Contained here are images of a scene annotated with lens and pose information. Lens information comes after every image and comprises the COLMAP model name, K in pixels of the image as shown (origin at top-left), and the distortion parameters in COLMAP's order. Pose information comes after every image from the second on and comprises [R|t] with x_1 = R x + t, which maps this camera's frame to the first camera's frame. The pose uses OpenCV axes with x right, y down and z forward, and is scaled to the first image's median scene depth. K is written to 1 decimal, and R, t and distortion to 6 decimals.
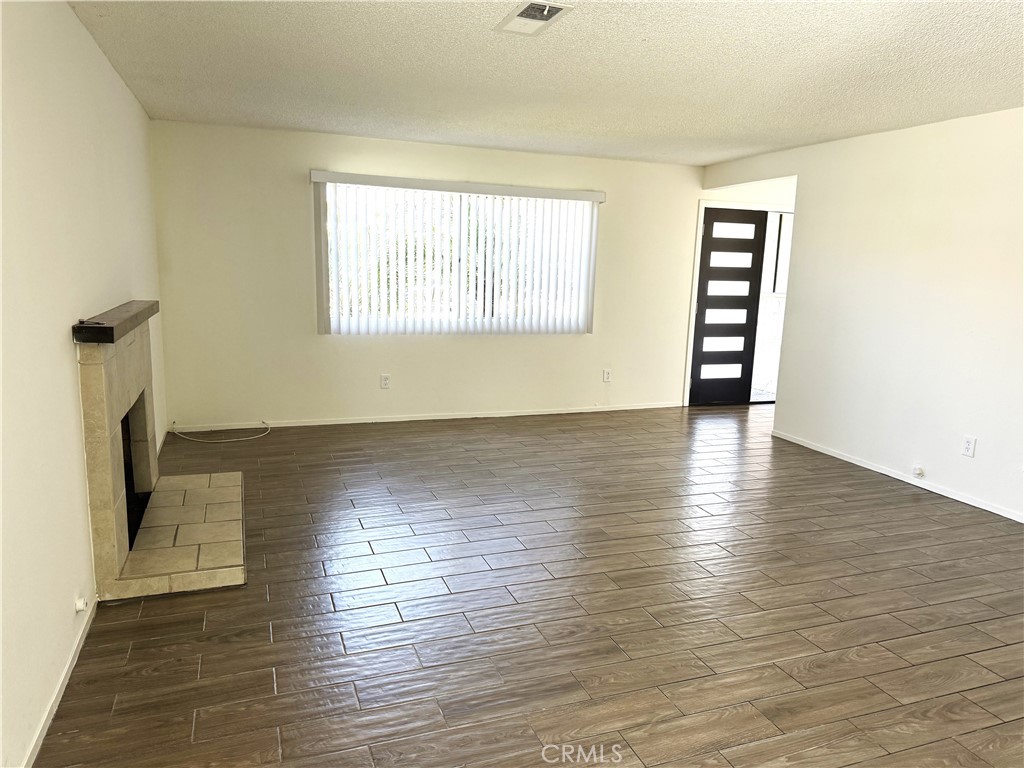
lens RADIAL K [[715.7, 0, 514.6], [0, 715.7, 388.1], [0, 0, 1]] dist [0.105205, -0.153728]
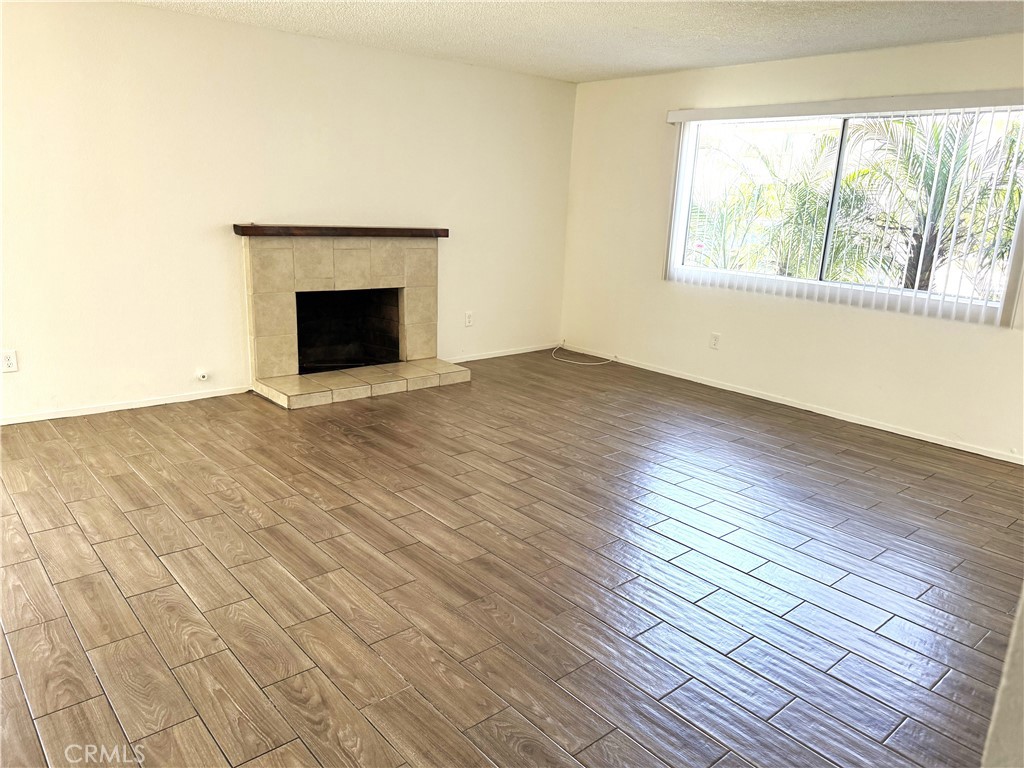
lens RADIAL K [[715.7, 0, 514.6], [0, 715.7, 388.1], [0, 0, 1]] dist [0.105205, -0.153728]
pose [[0.354270, 0.227130, -0.907141, 0.610936], [-0.192984, 0.966932, 0.166733, -0.059133], [0.915014, 0.115995, 0.386387, 0.454939]]
